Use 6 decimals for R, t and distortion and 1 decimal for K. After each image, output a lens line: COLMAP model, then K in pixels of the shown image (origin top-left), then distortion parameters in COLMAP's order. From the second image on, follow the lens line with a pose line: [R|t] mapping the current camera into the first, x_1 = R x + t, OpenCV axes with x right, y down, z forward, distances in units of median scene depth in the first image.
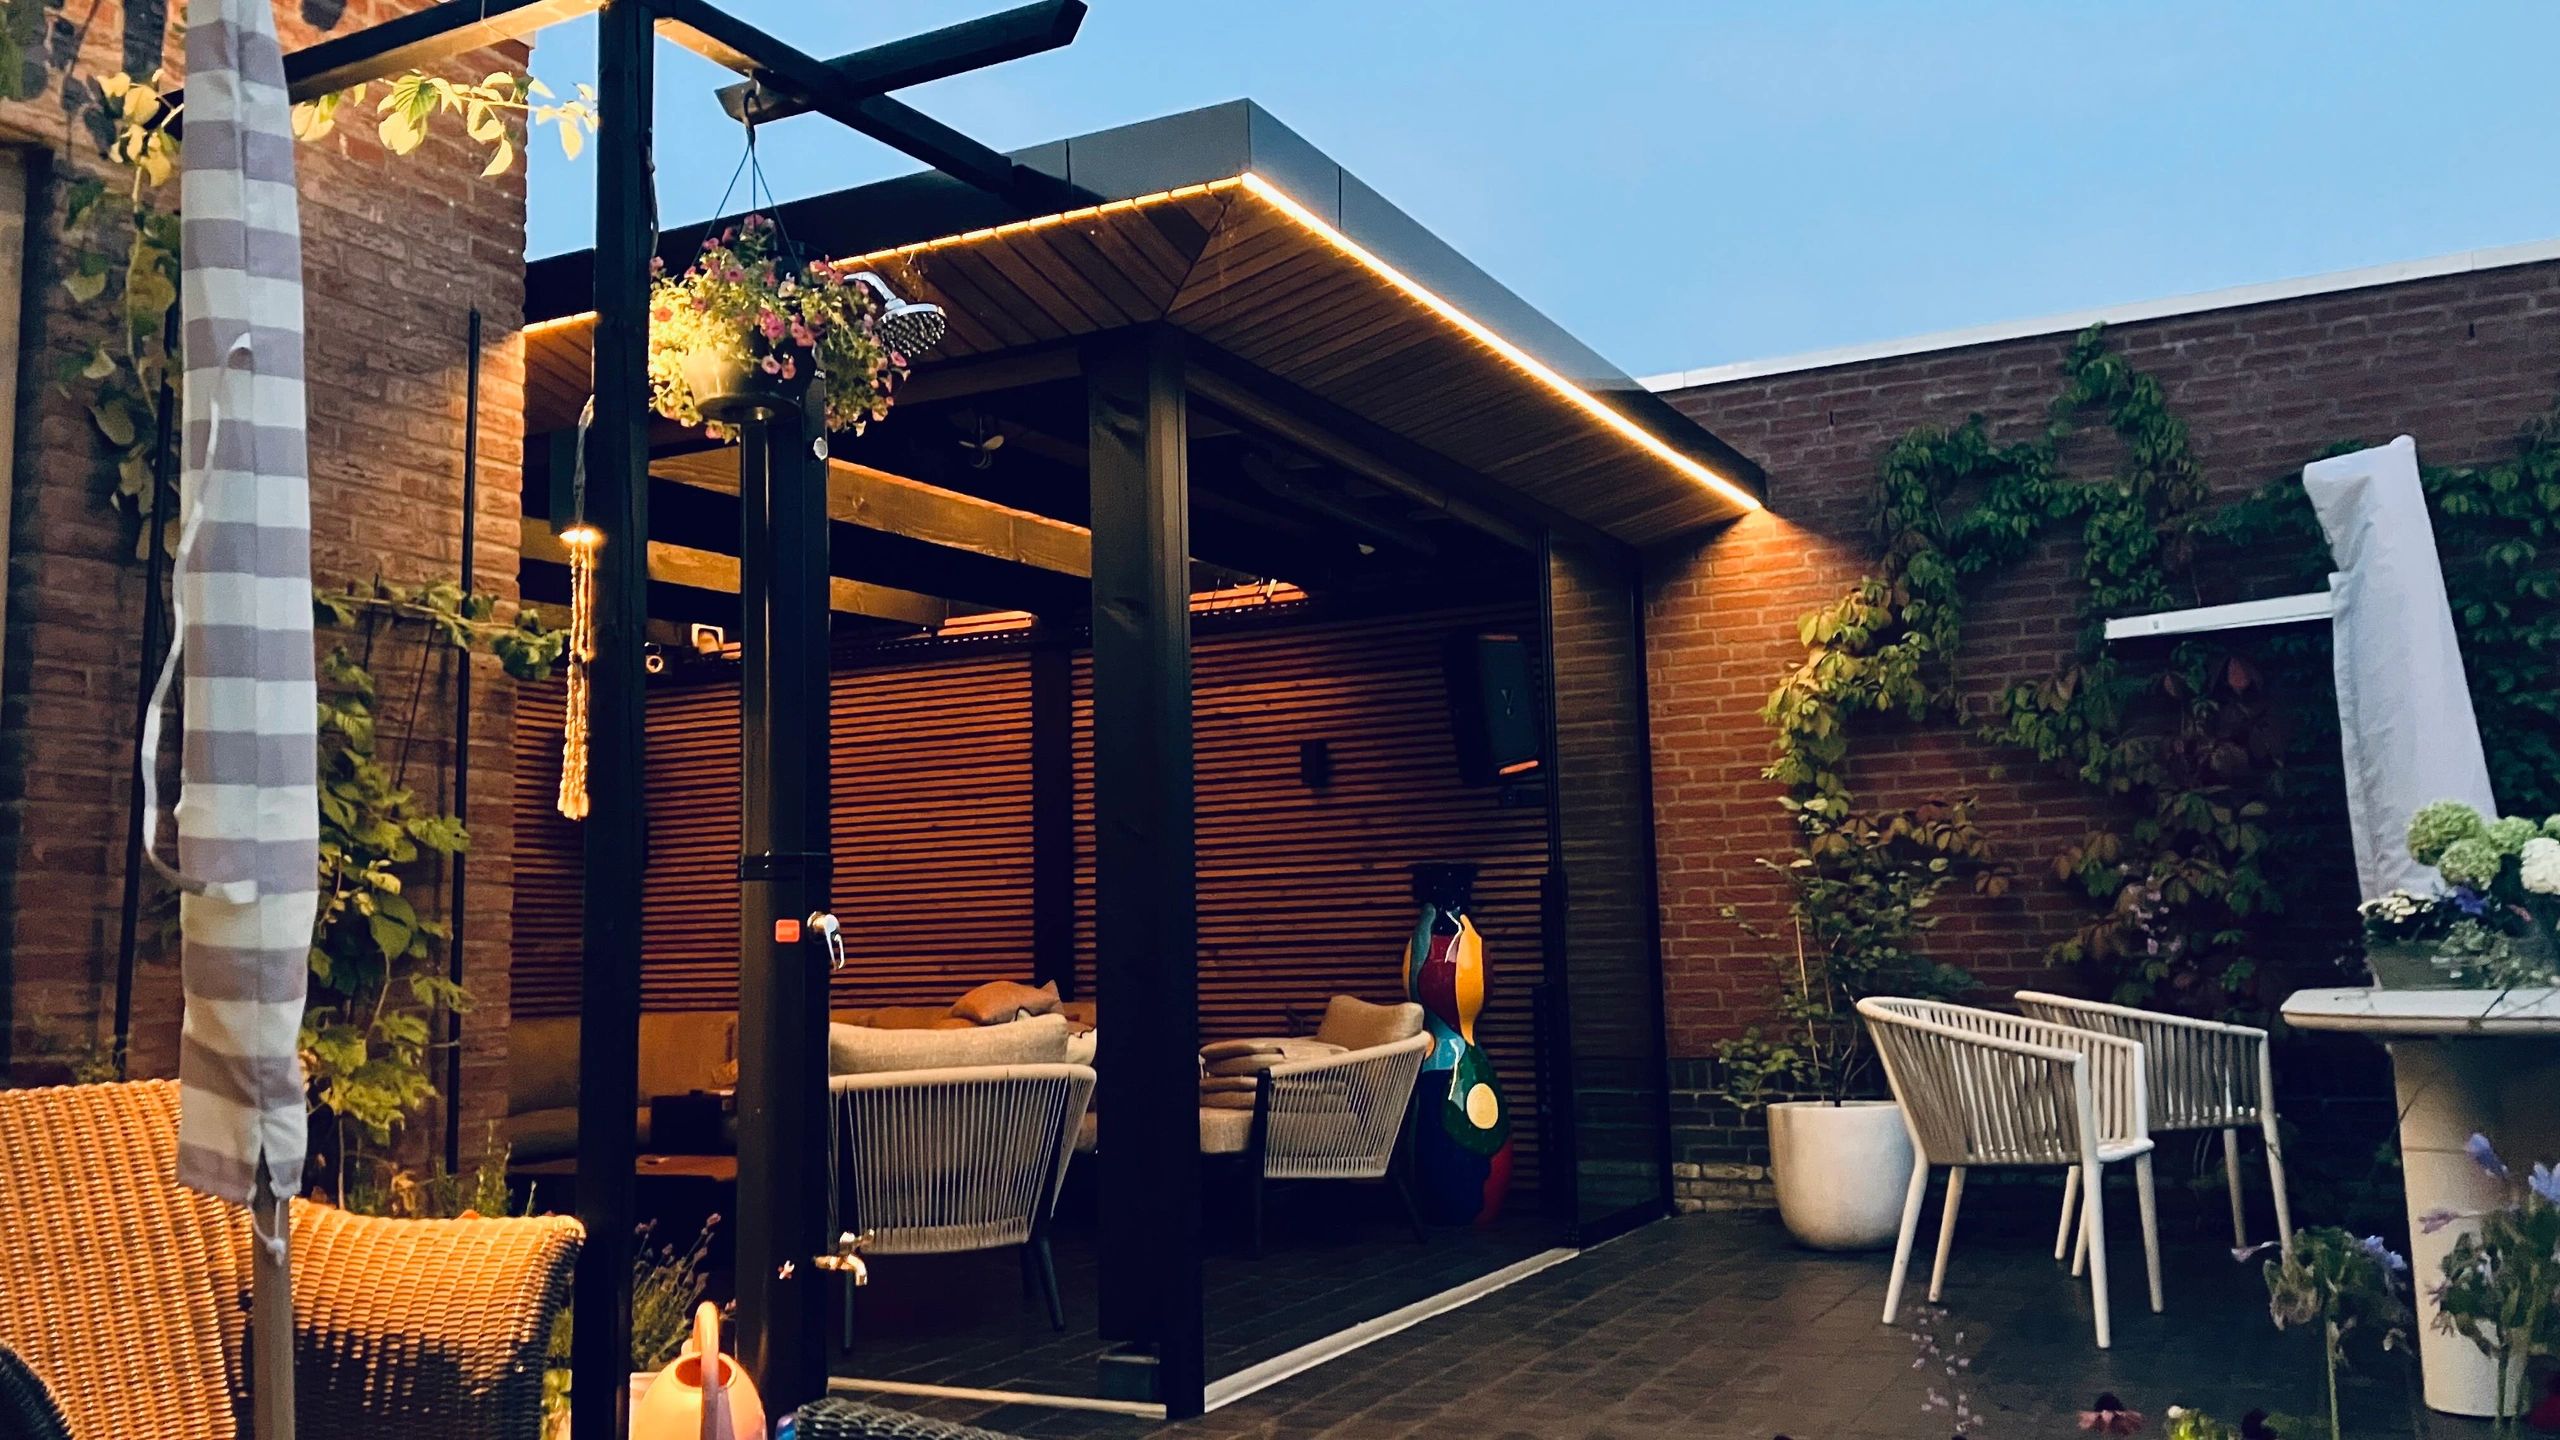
lens RADIAL K [[2110.0, 0, 1275.2], [0, 2110.0, 724.0], [0, 0, 1]] dist [0.005653, 0.013018]
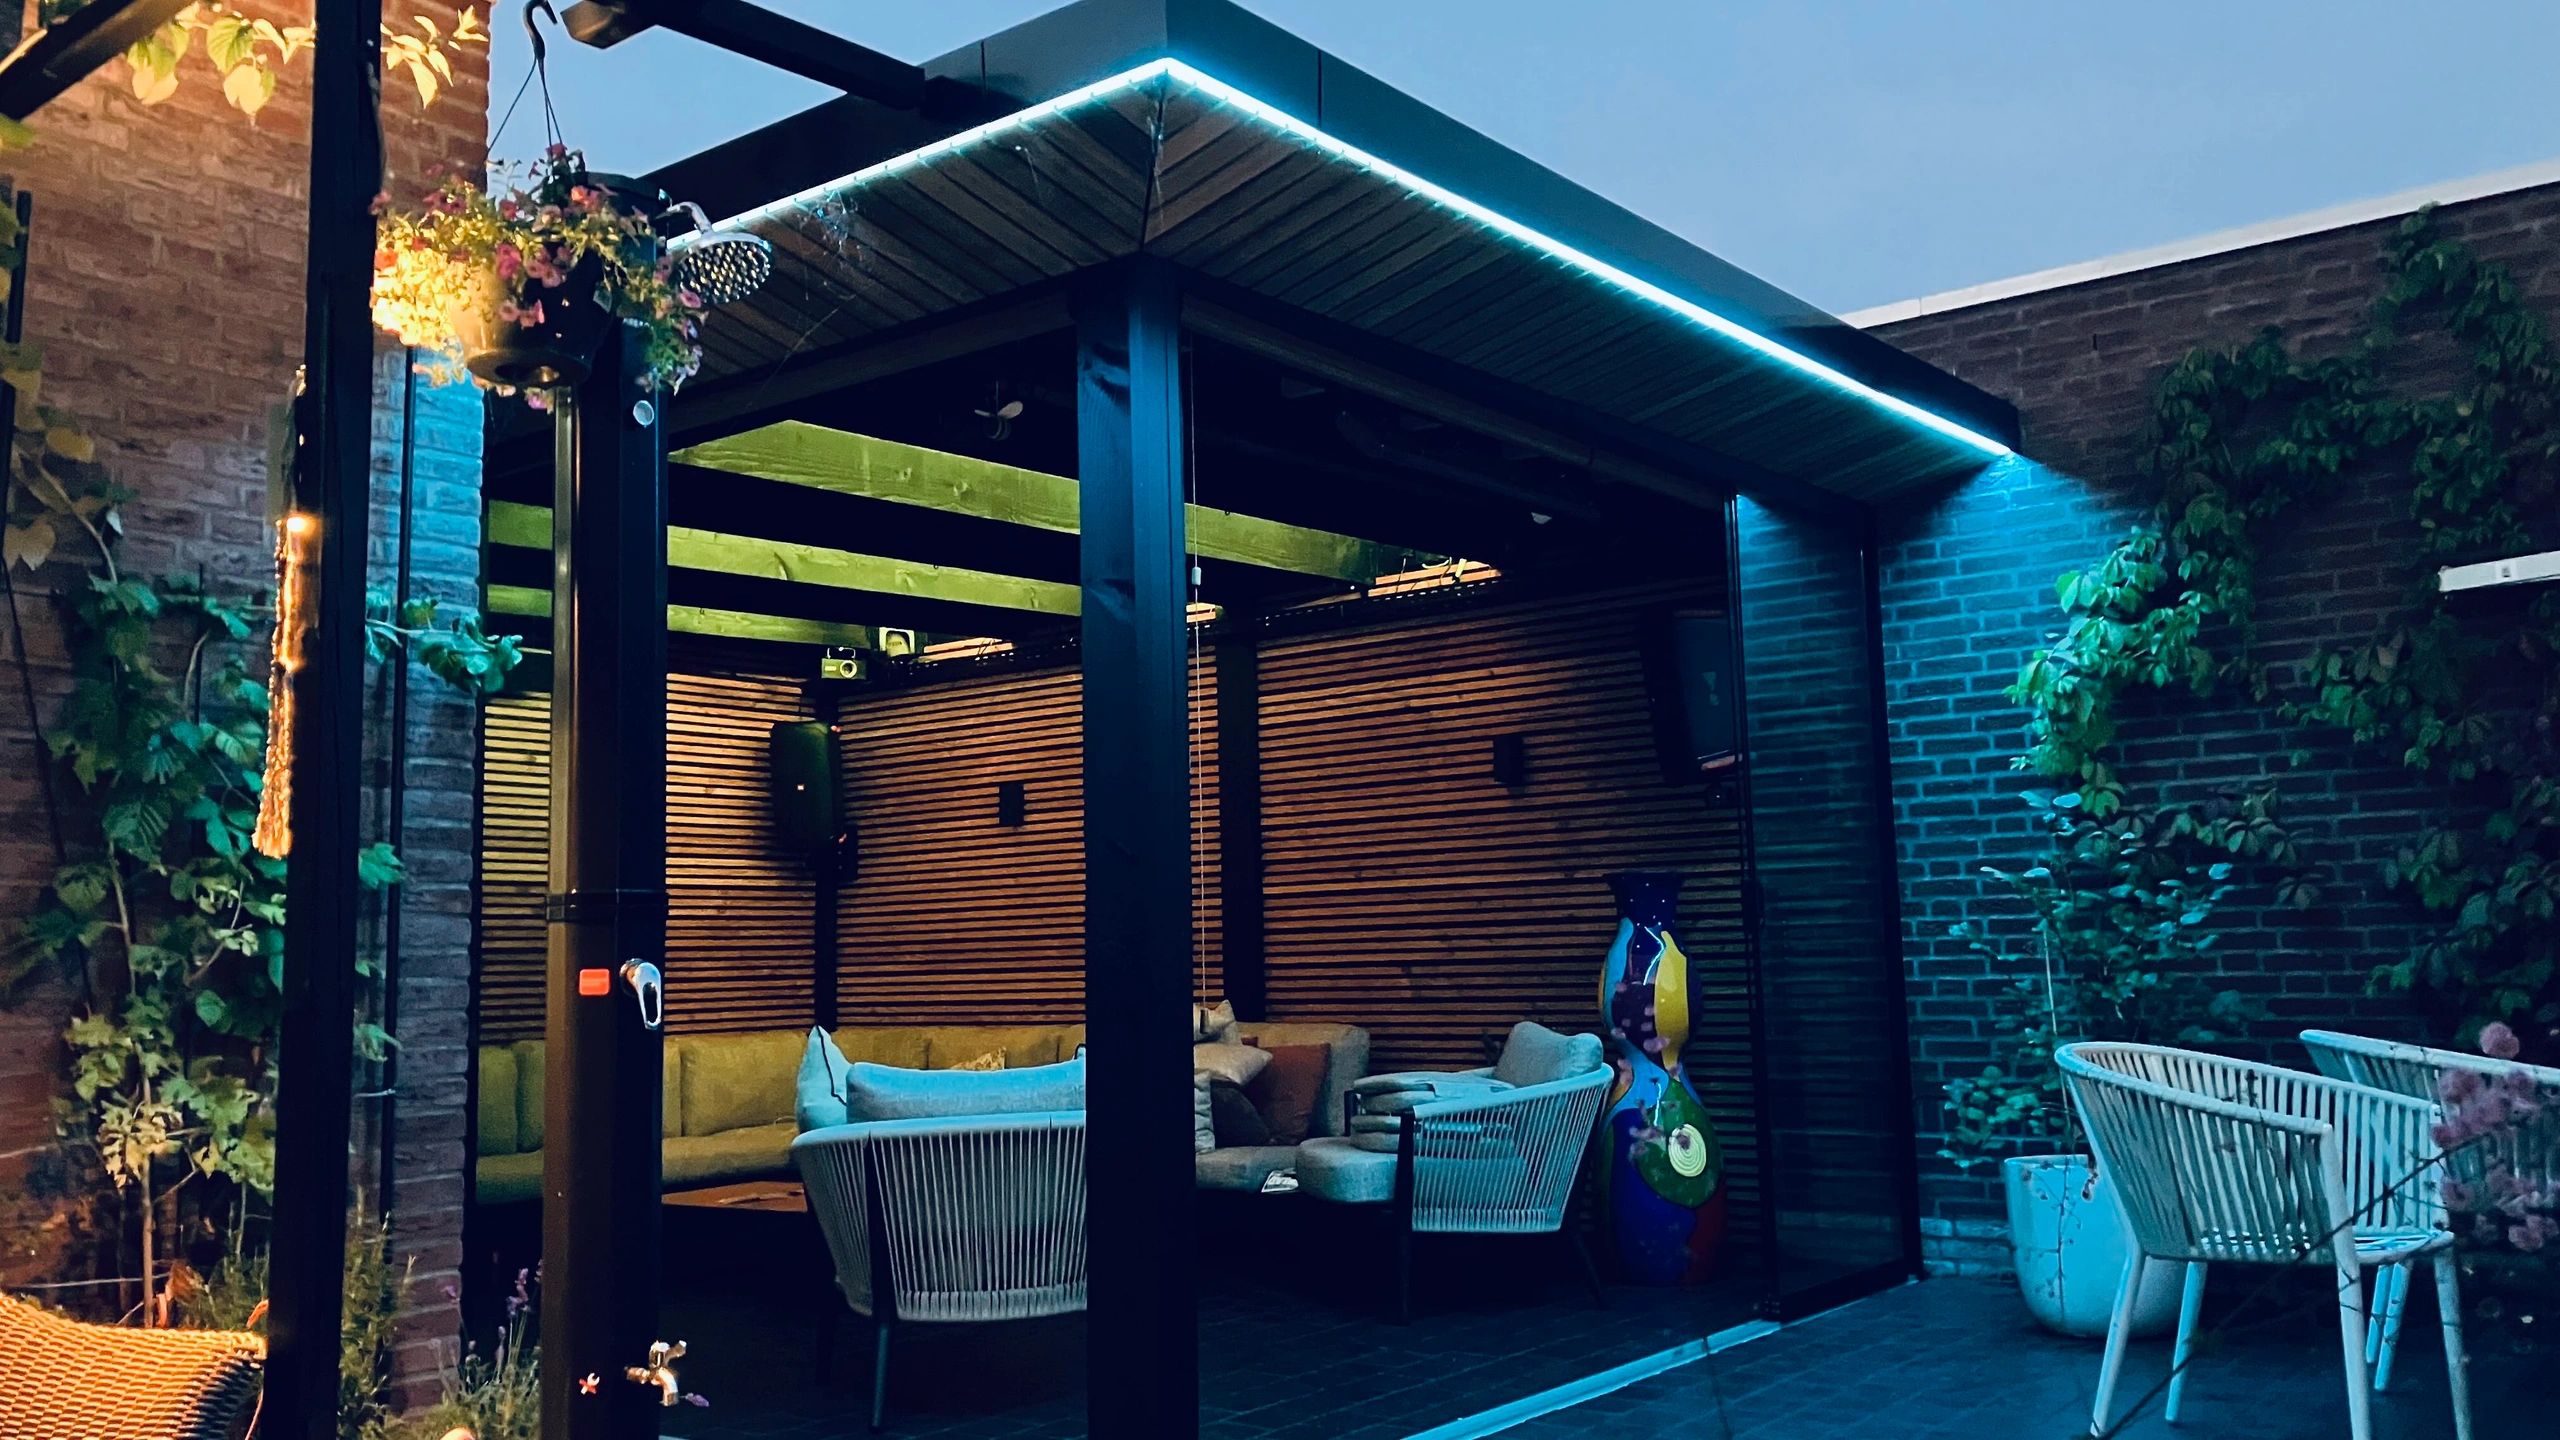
lens RADIAL K [[2110.0, 0, 1275.2], [0, 2110.0, 724.0], [0, 0, 1]] dist [0.005653, 0.013018]
pose [[0.981732, -0.021267, -0.189074, 0.103855], [0.021970, 0.999757, 0.001623, -0.000513], [0.188994, -0.005747, 0.981961, 0.112805]]
